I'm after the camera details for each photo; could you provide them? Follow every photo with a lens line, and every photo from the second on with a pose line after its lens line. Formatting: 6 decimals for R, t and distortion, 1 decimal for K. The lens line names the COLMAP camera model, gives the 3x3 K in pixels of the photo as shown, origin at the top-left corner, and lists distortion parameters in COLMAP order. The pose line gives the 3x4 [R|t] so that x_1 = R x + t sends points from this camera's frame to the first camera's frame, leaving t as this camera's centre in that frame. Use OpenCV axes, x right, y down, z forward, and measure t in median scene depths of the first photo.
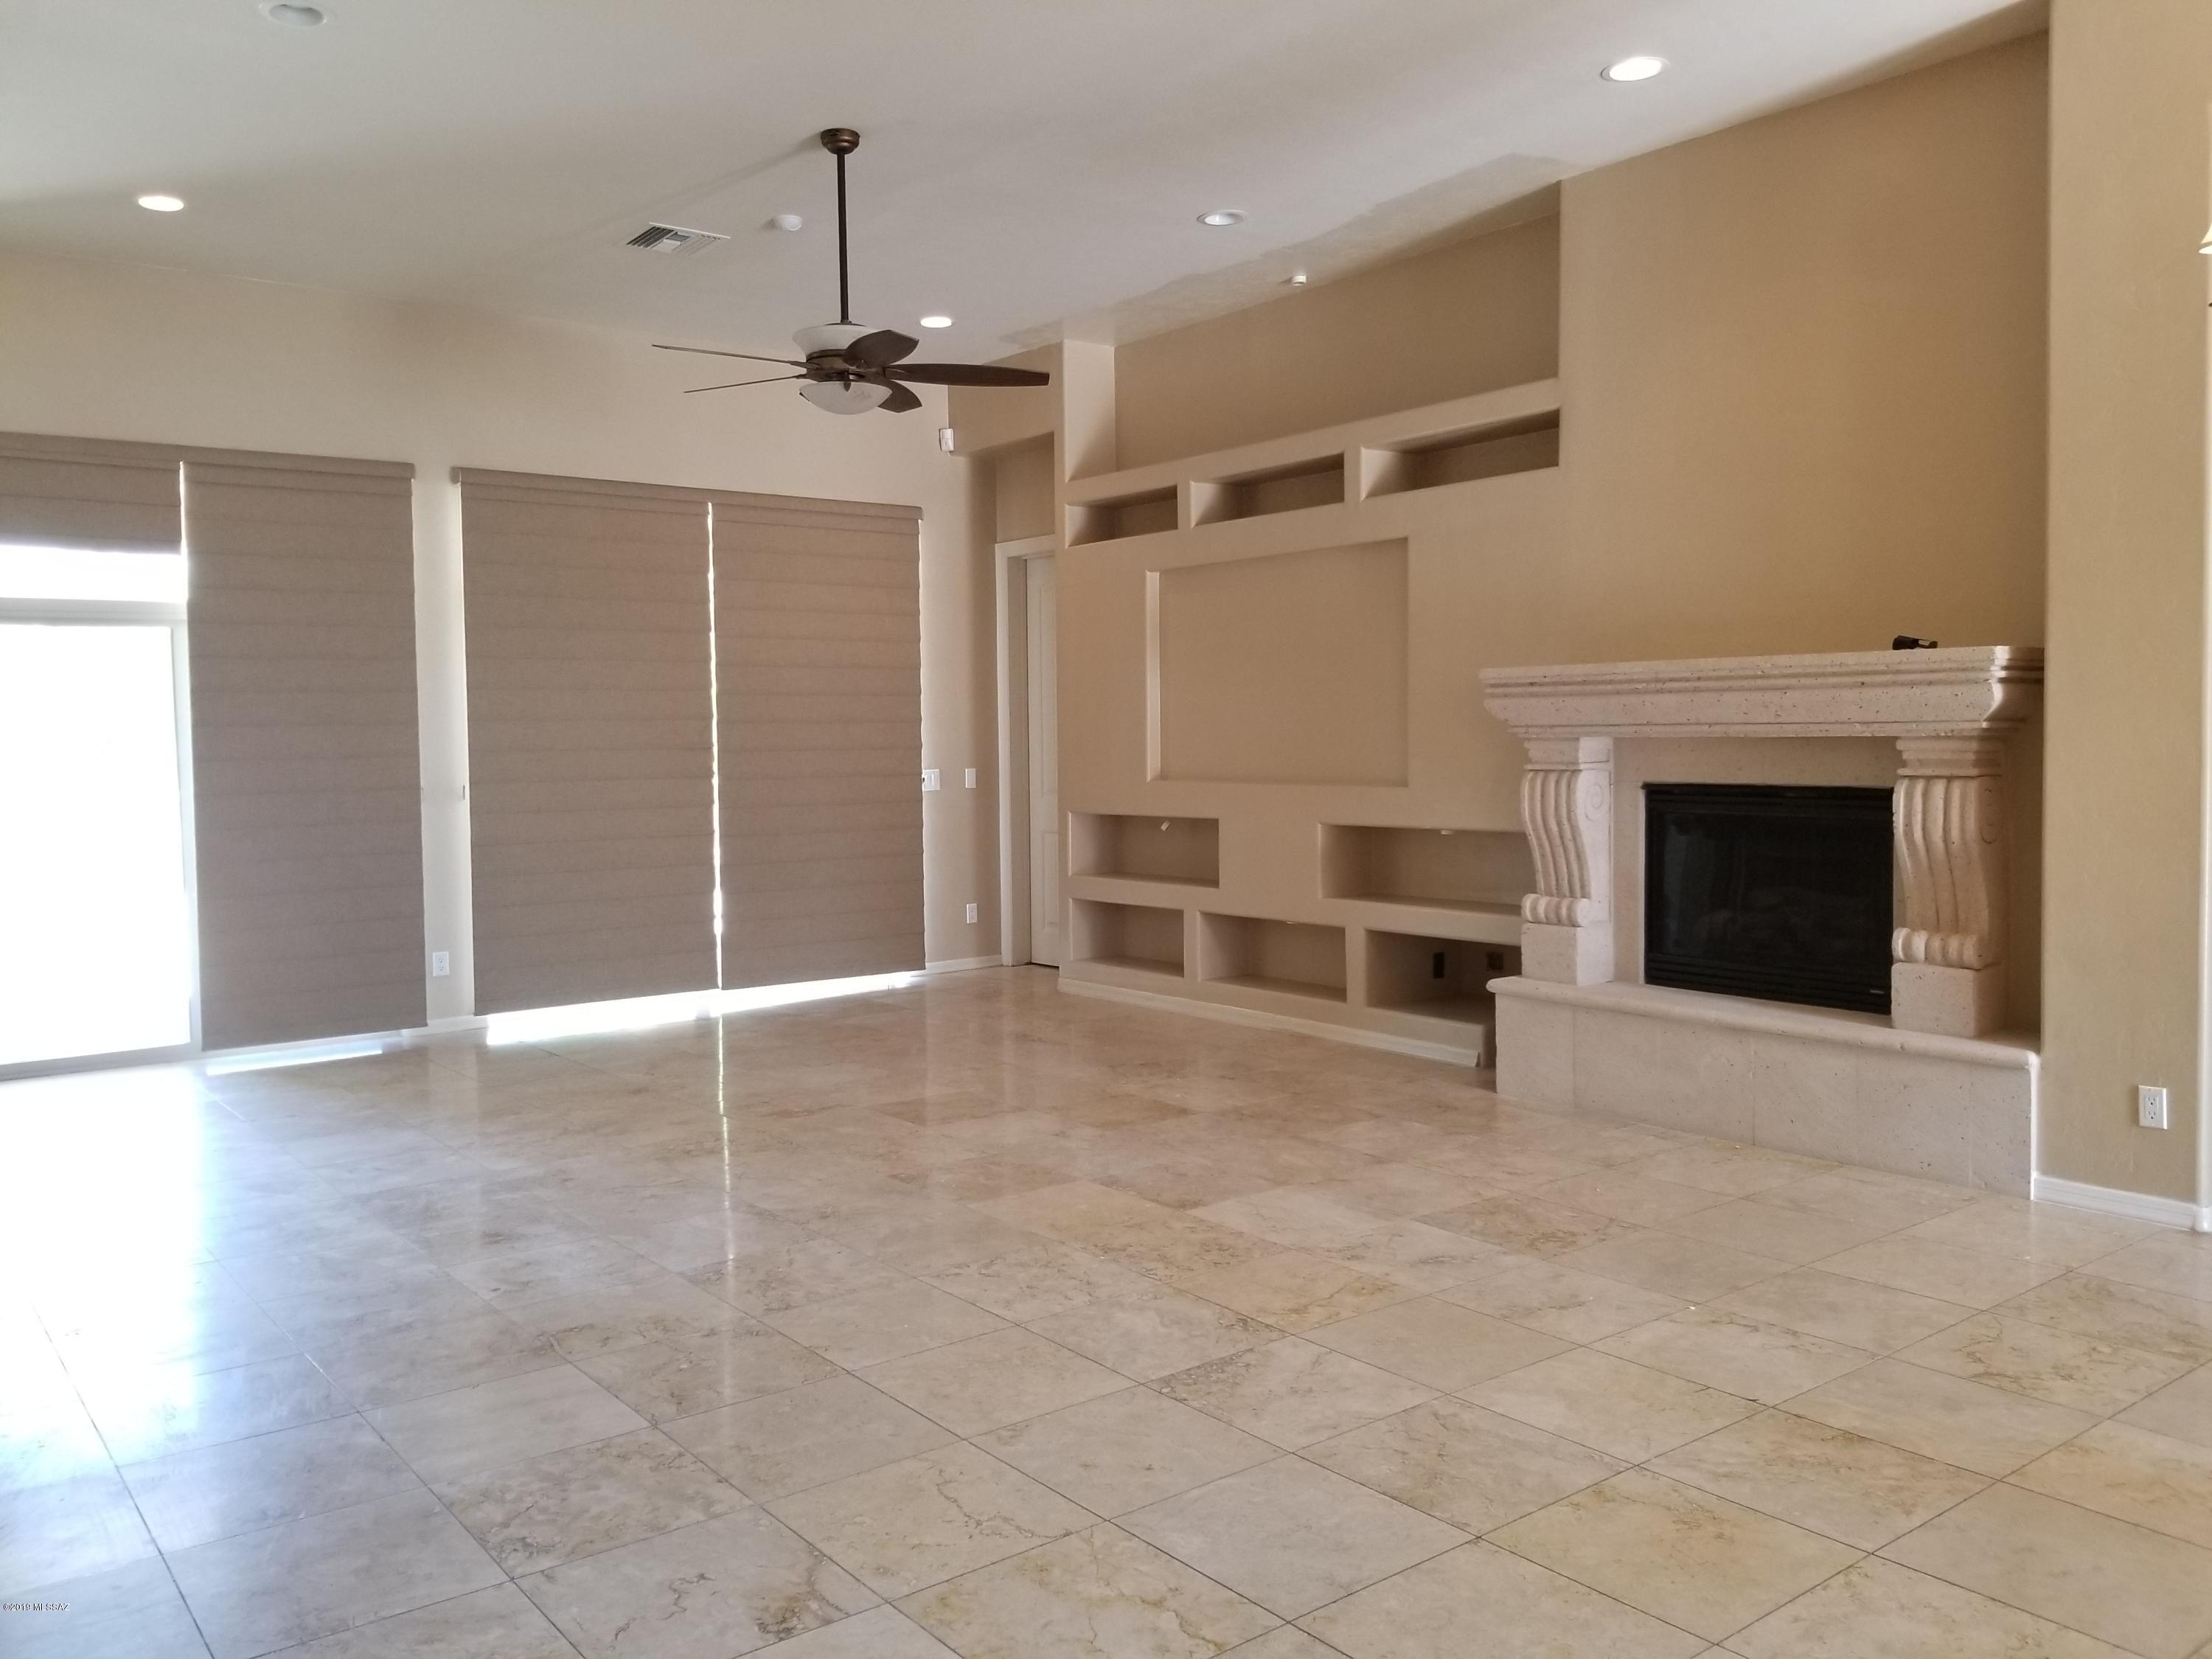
lens RADIAL K [[1727.3, 0, 1075.9], [0, 1727.3, 824.5], [0, 0, 1]] dist [0.086252, -0.164412]
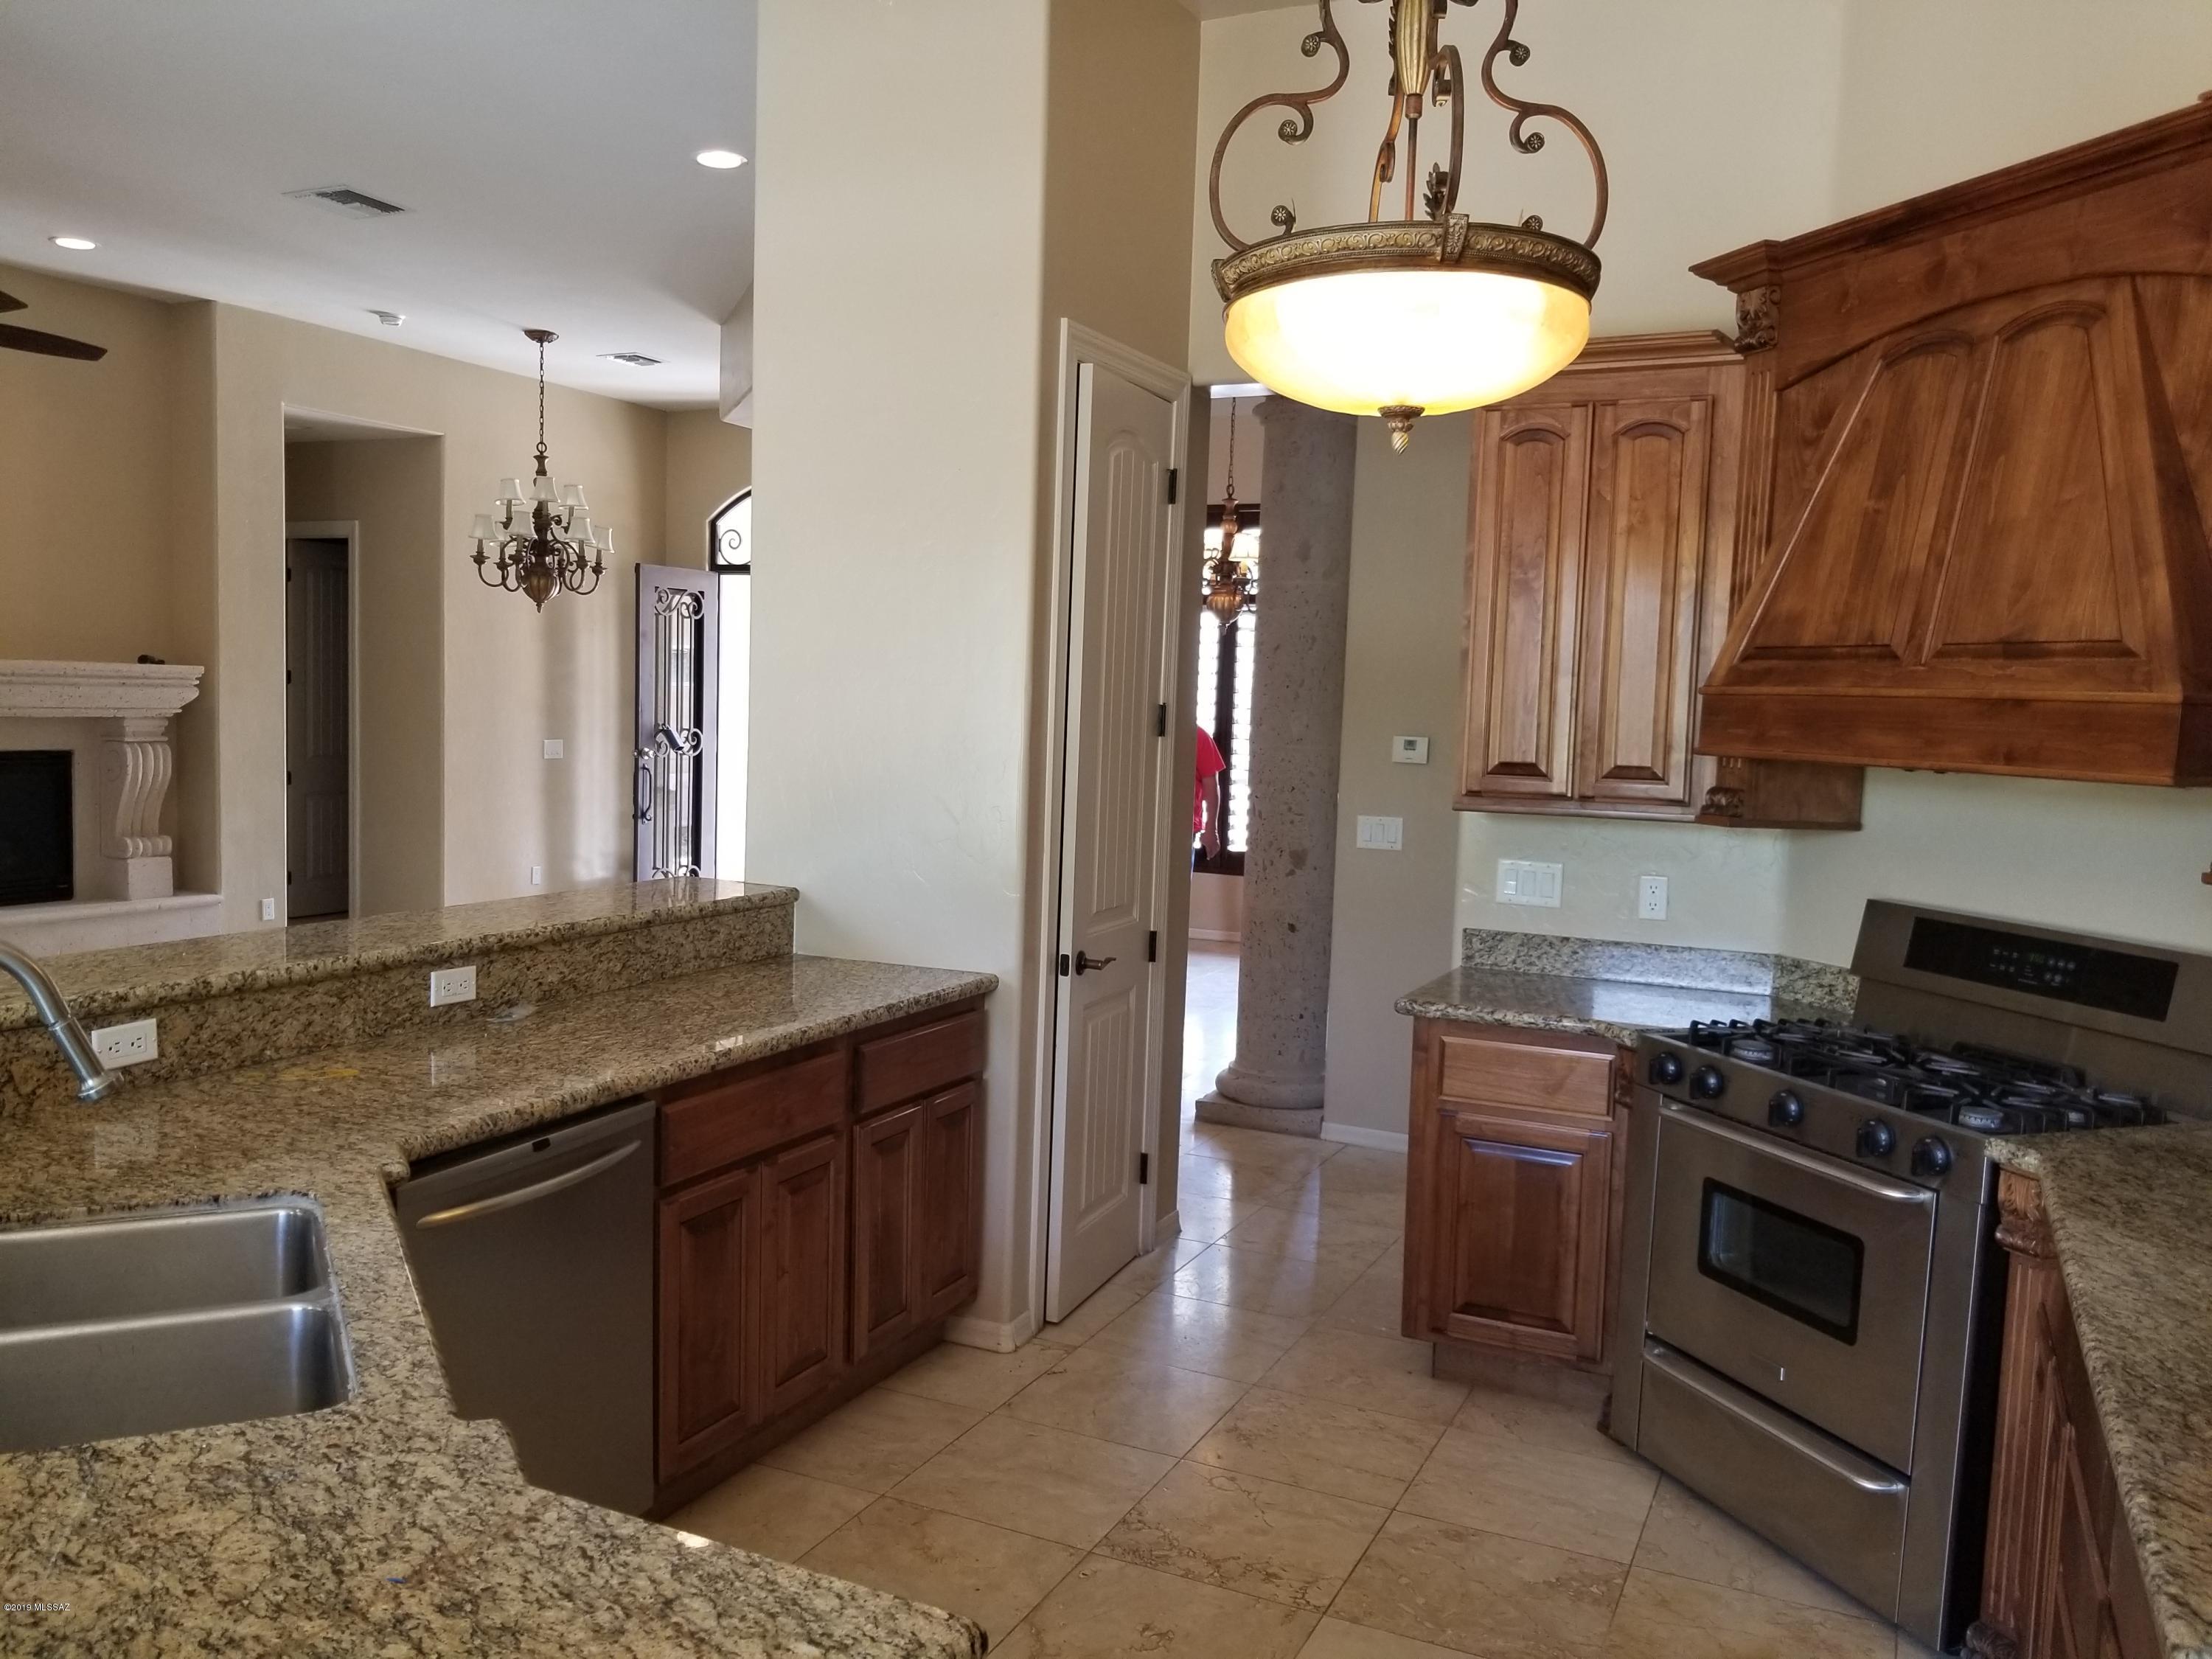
lens RADIAL K [[1727.3, 0, 1075.9], [0, 1727.3, 824.5], [0, 0, 1]] dist [0.086252, -0.164412]
pose [[-0.442229, -0.064162, 0.894604, -1.349347], [0.030322, 0.995798, 0.086409, -0.064666], [-0.896390, 0.065339, -0.438425, 0.932442]]
